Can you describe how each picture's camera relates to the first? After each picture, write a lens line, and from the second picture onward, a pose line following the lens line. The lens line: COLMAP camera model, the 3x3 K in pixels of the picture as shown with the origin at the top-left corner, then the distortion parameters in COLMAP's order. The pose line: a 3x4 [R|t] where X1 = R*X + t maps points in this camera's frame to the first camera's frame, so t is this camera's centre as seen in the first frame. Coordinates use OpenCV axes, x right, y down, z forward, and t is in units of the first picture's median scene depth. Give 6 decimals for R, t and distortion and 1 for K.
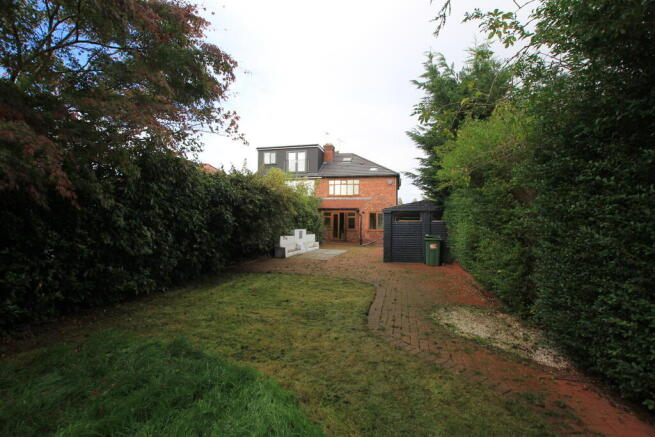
lens RADIAL K [[300.4, 0, 329.4], [0, 300.4, 218.7], [0, 0, 1]] dist [0.000157, -0.000011]
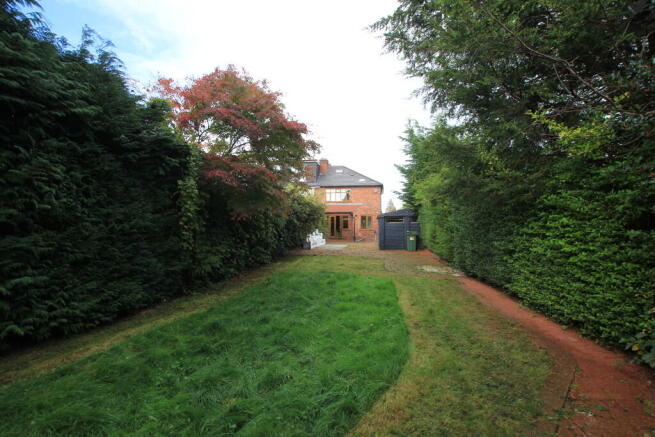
lens RADIAL K [[300.4, 0, 325.9], [0, 300.4, 219.5], [0, 0, 1]] dist [0.000157, -0.000011]
pose [[0.997709, -0.012543, 0.066473, -0.134662], [0.012531, 0.999921, 0.000605, -0.008940], [-0.066475, 0.000229, 0.997788, -0.349083]]
